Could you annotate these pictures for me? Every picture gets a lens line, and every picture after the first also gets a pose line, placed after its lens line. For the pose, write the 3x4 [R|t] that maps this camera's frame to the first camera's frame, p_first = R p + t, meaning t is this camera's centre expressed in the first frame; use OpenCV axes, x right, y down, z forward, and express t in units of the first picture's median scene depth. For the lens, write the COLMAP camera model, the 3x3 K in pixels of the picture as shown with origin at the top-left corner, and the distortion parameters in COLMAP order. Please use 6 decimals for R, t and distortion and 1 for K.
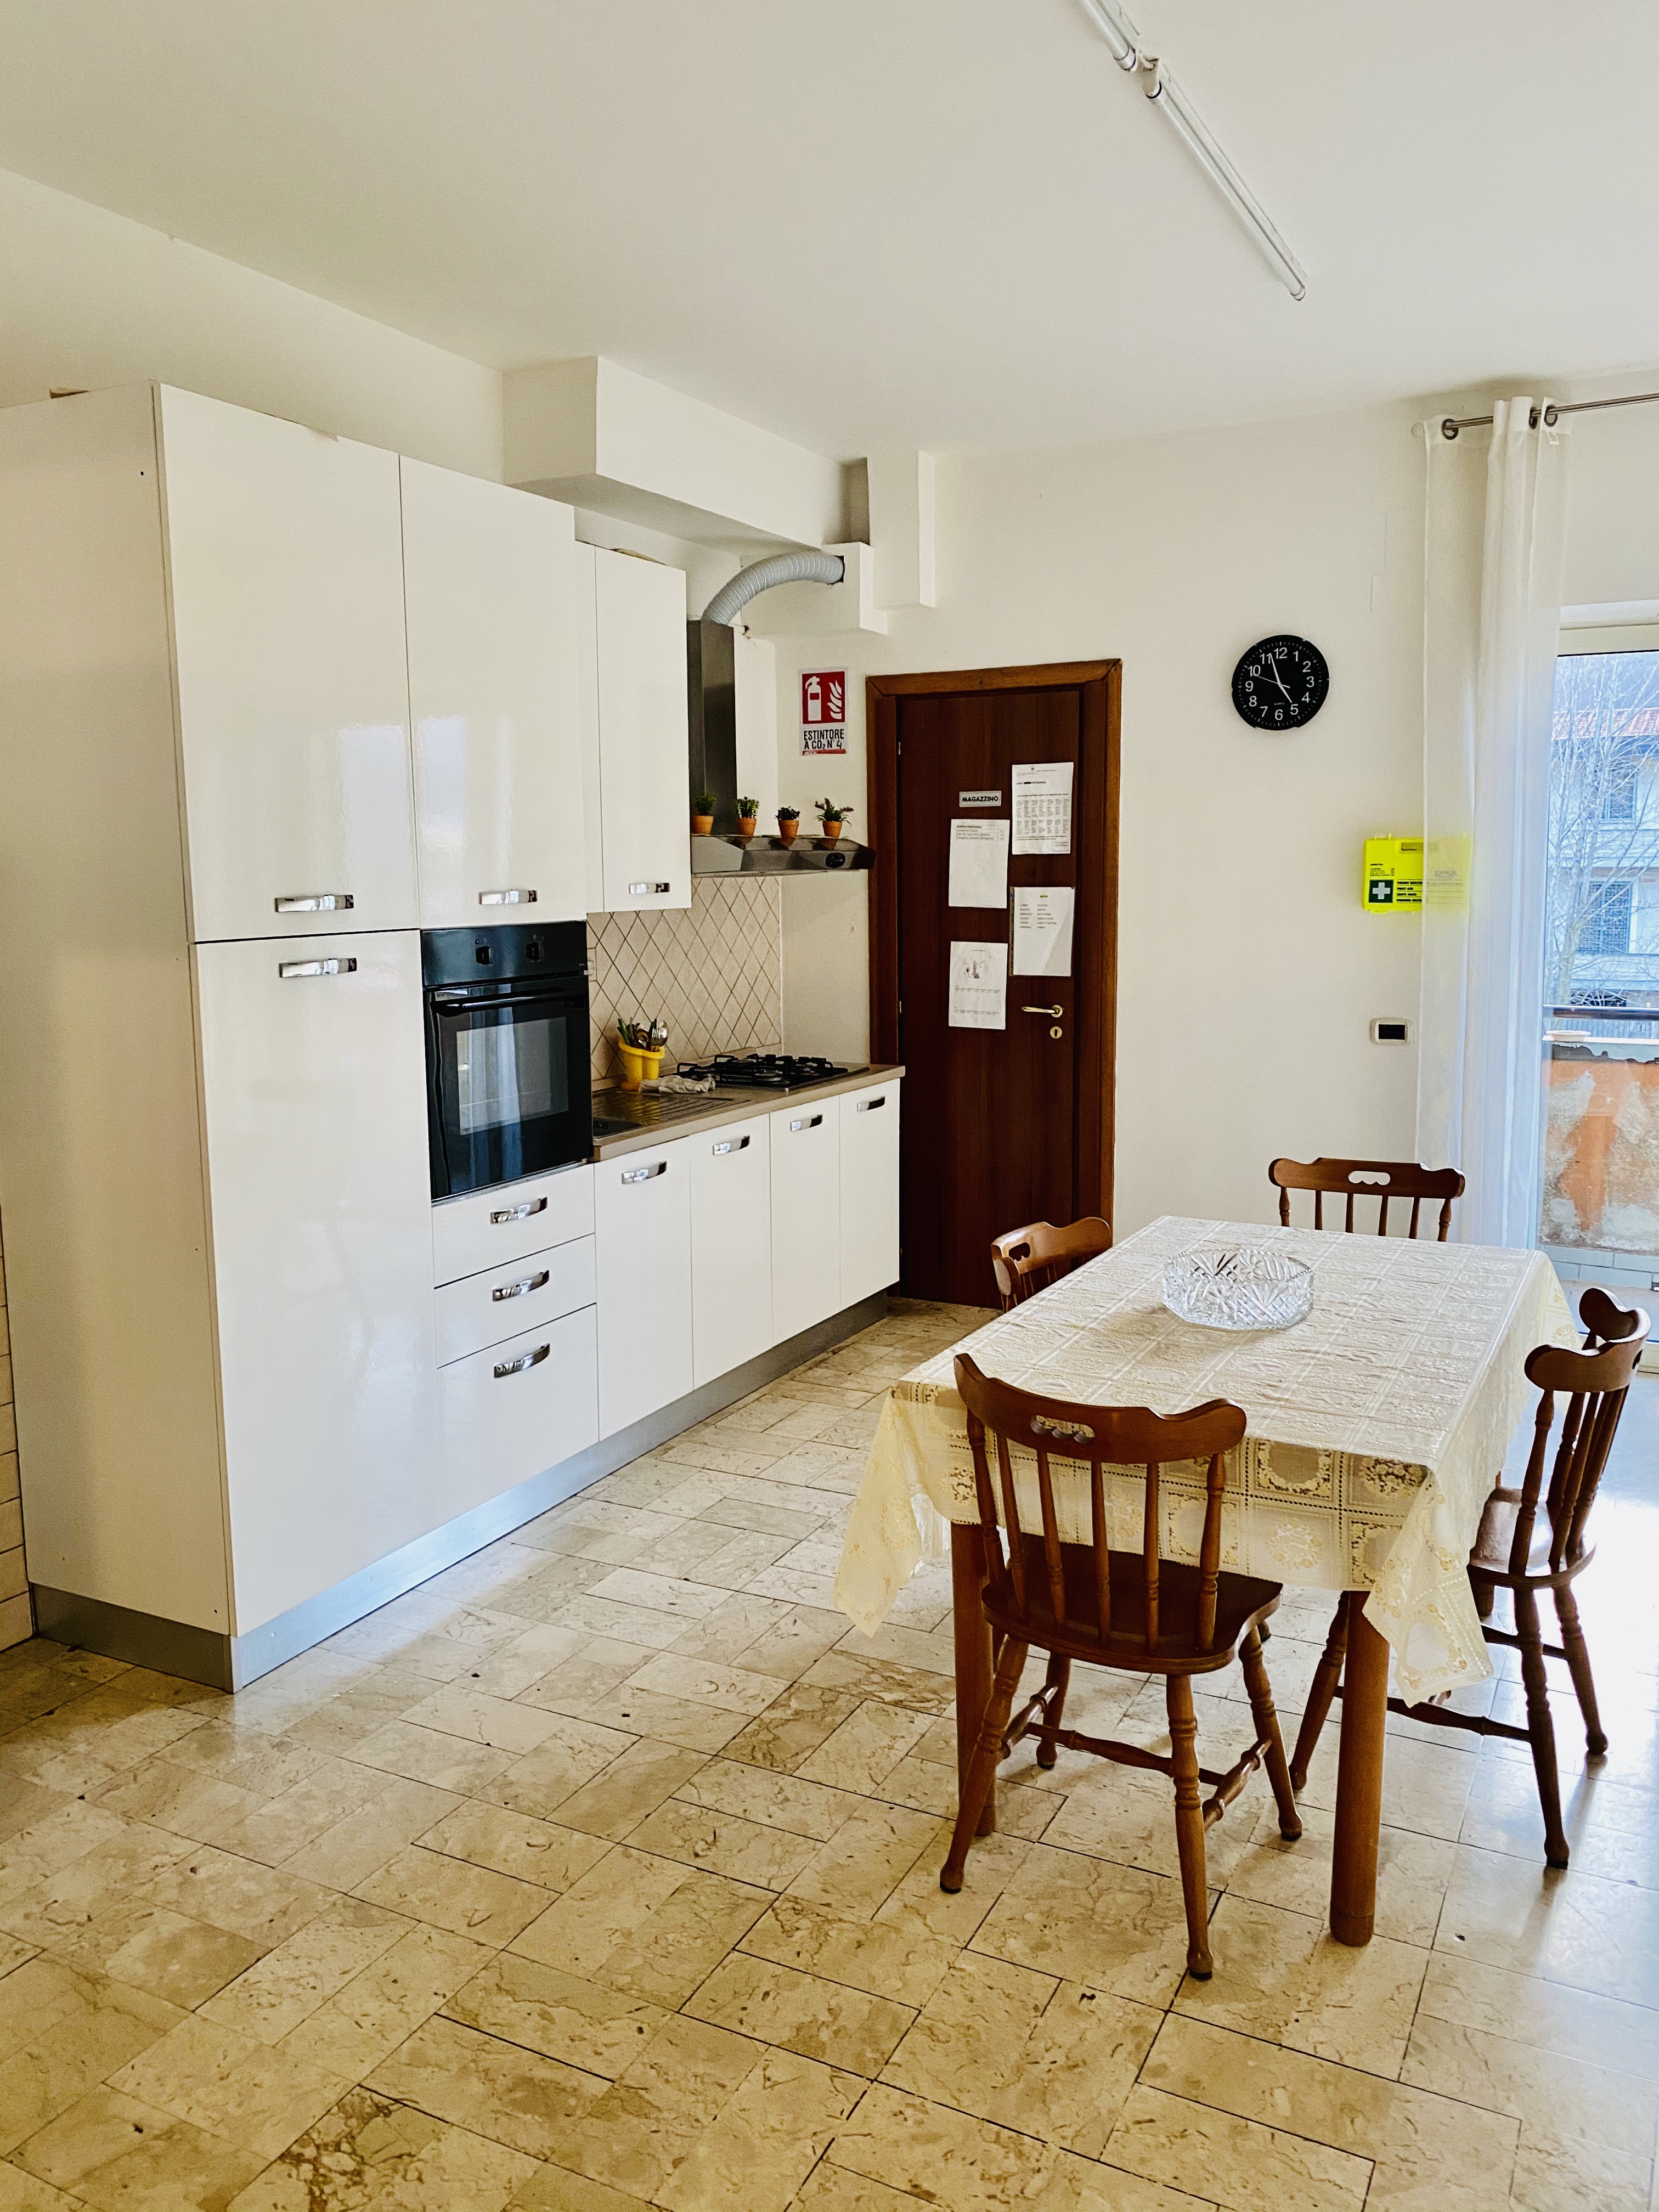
lens RADIAL K [[1703.2, 0, 826.7], [0, 1703.2, 1103.9], [0, 0, 1]] dist [0.001027, -0.001004]
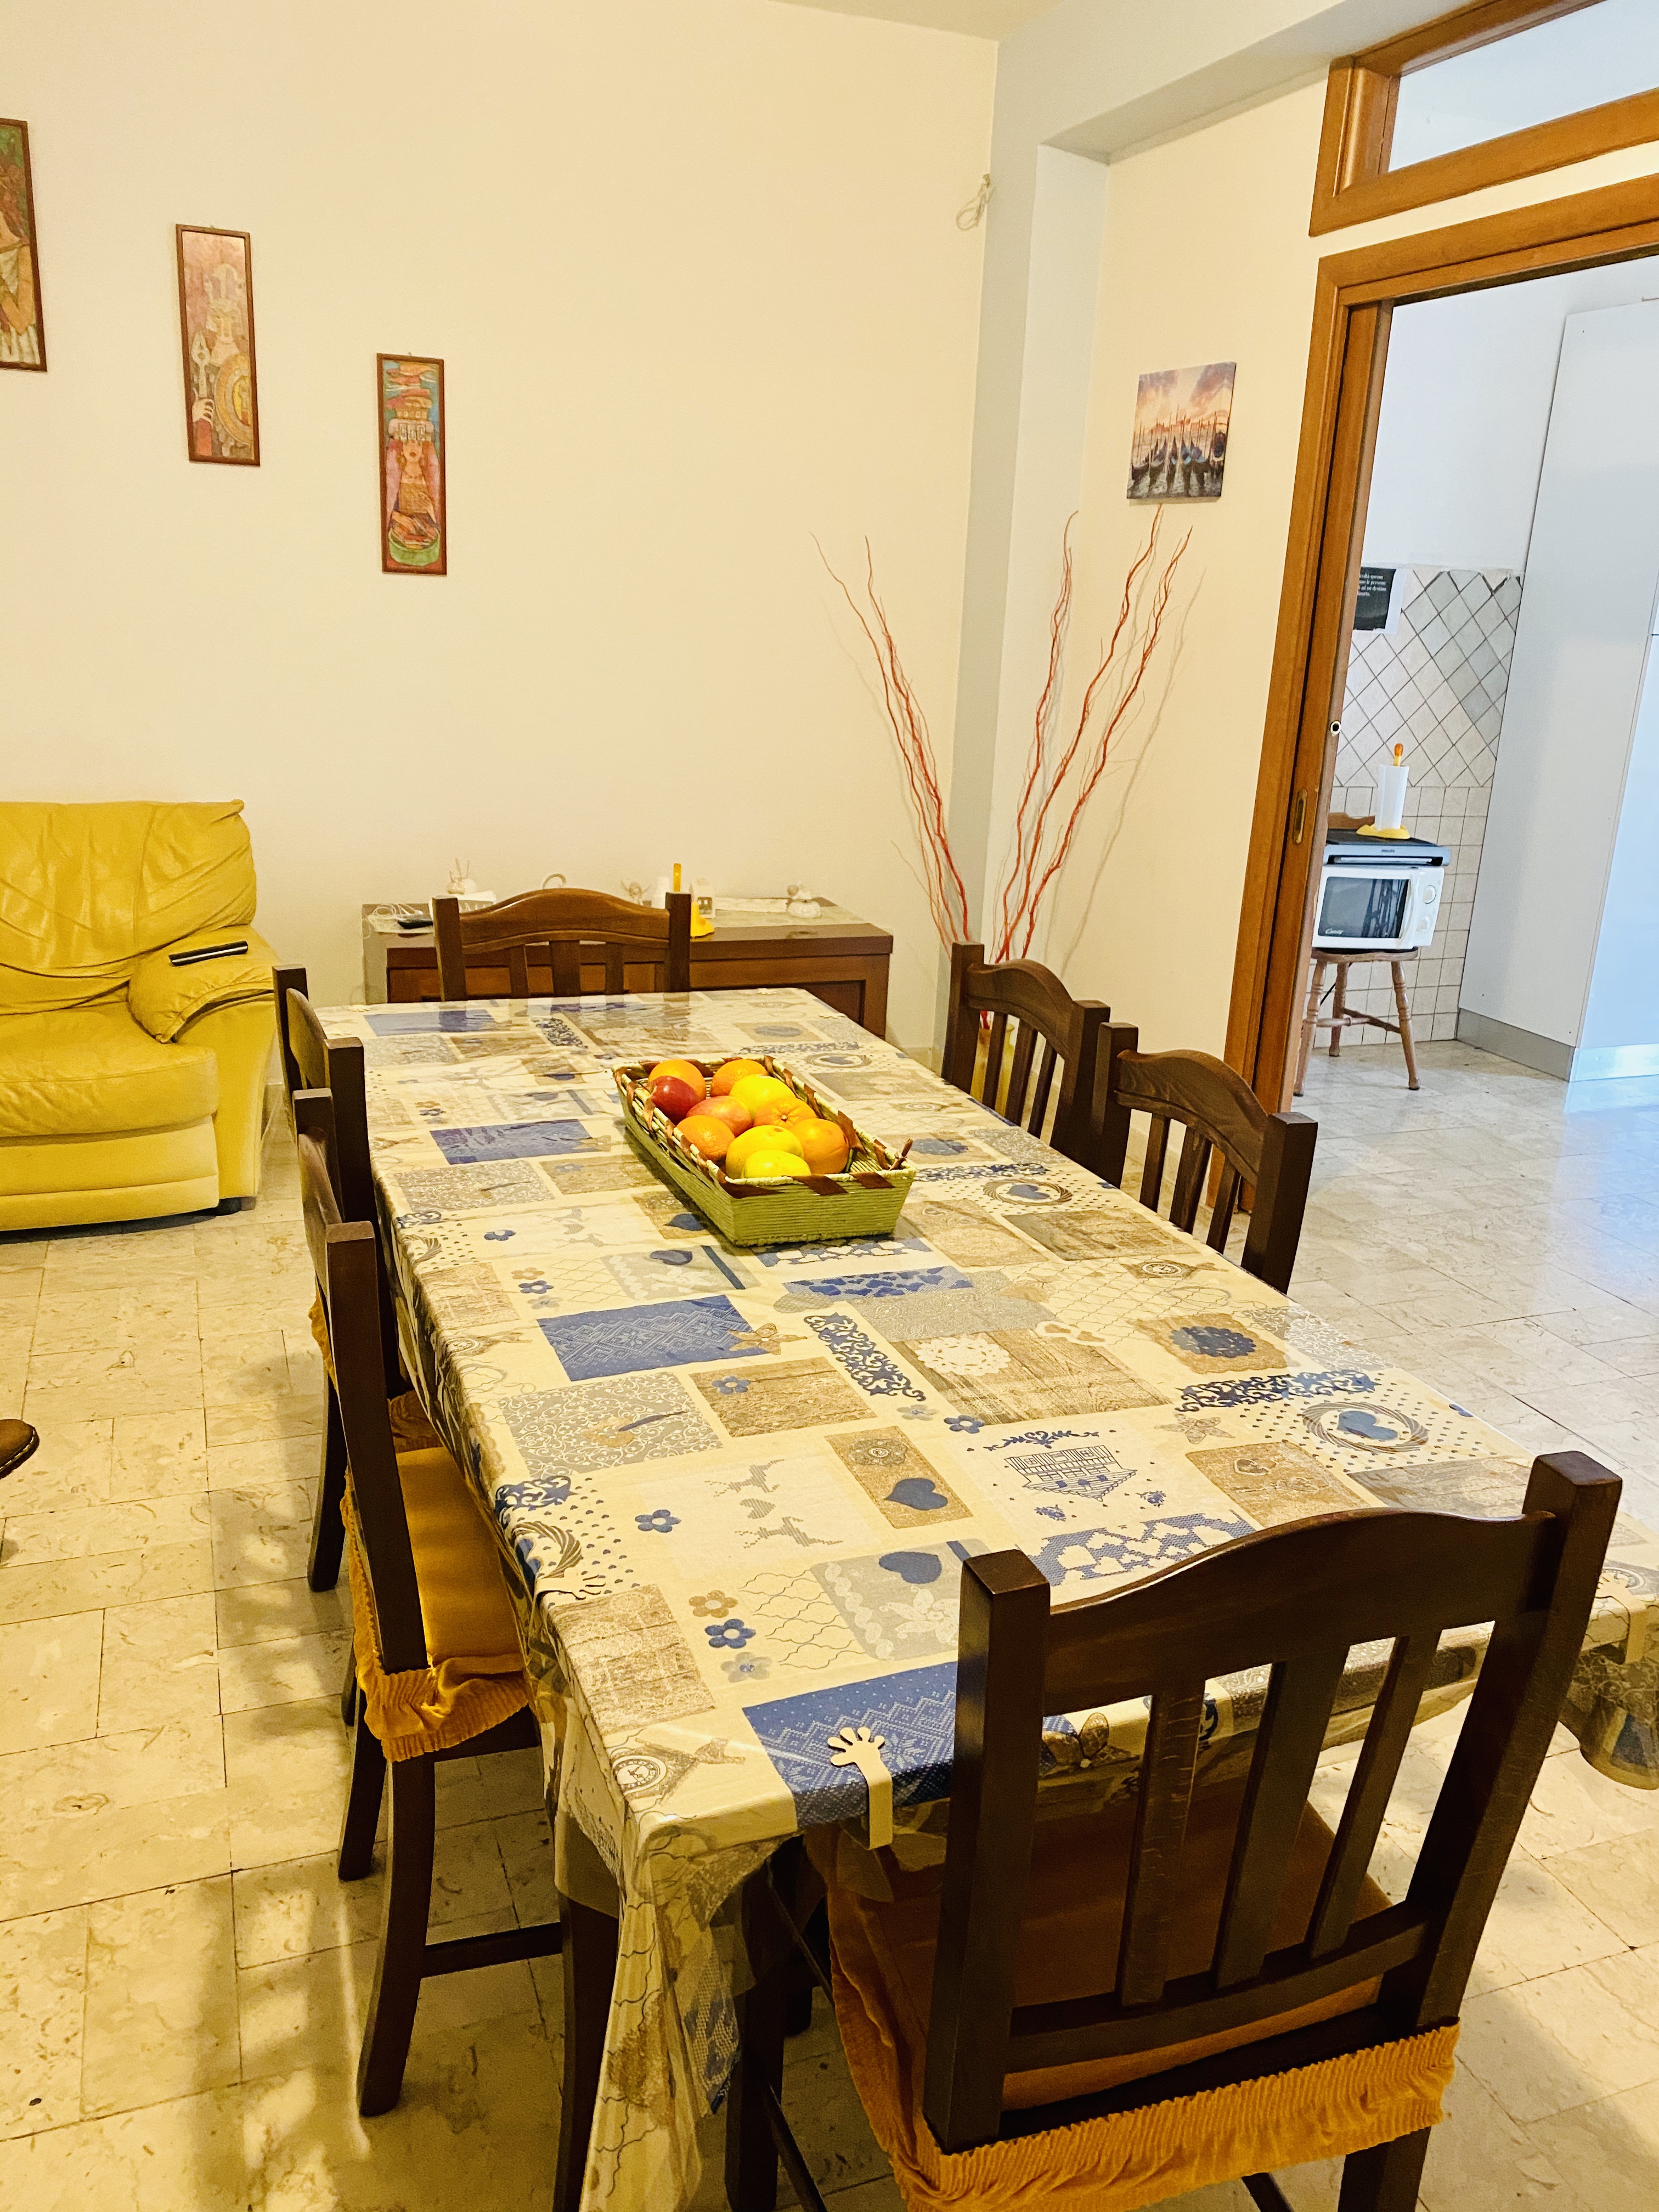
lens RADIAL K [[1703.2, 0, 826.8], [0, 1703.2, 1109.8], [0, 0, 1]] dist [0.001027, -0.001004]
pose [[0.735998, 0.242977, -0.631877, 0.215269], [-0.146004, 0.968377, 0.202310, 0.137496], [0.661052, -0.056643, 0.748199, -0.865111]]
